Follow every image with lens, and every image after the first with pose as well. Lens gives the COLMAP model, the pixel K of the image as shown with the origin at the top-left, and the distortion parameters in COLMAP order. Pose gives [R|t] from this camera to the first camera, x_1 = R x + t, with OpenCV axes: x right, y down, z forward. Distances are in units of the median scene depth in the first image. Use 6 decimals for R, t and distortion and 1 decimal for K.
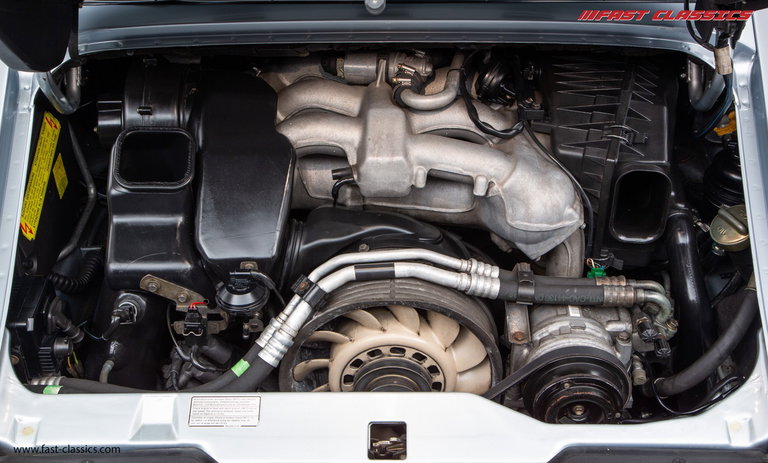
lens RADIAL K [[1048.3, 0, 385.9], [0, 1048.3, 230.7], [0, 0, 1]] dist [0.067480, 0.000000]
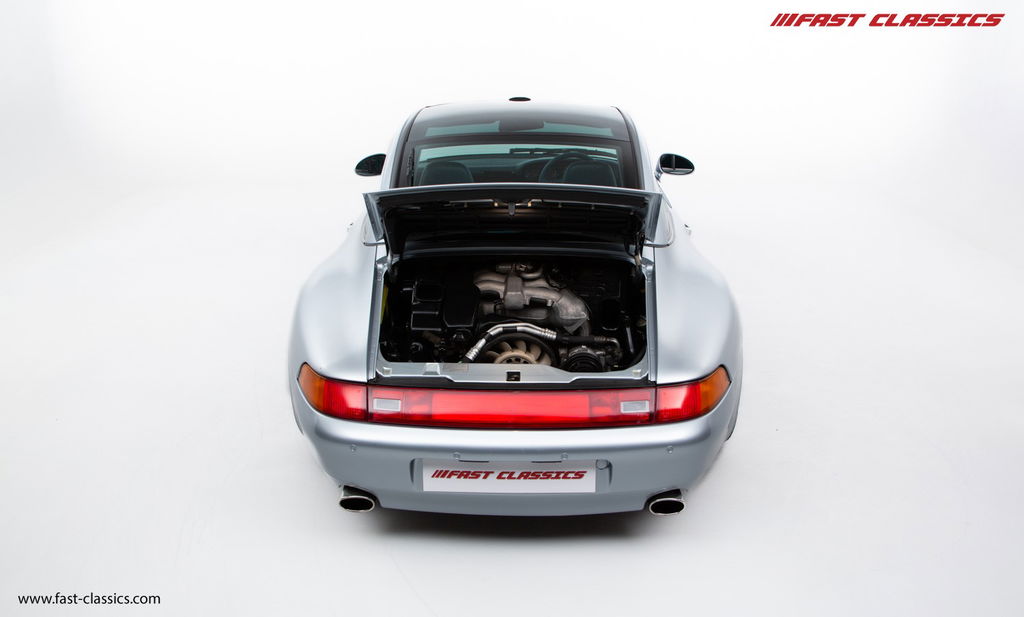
lens RADIAL K [[886.6, 0, 520.1], [0, 886.6, 332.0], [0, 0, 1]] dist [-0.021885, 0.029583]
pose [[0.999933, 0.011588, 0.000728, 0.013682], [-0.010990, 0.964874, -0.262484, 0.626583], [-0.003744, 0.262458, 0.964936, -1.173158]]
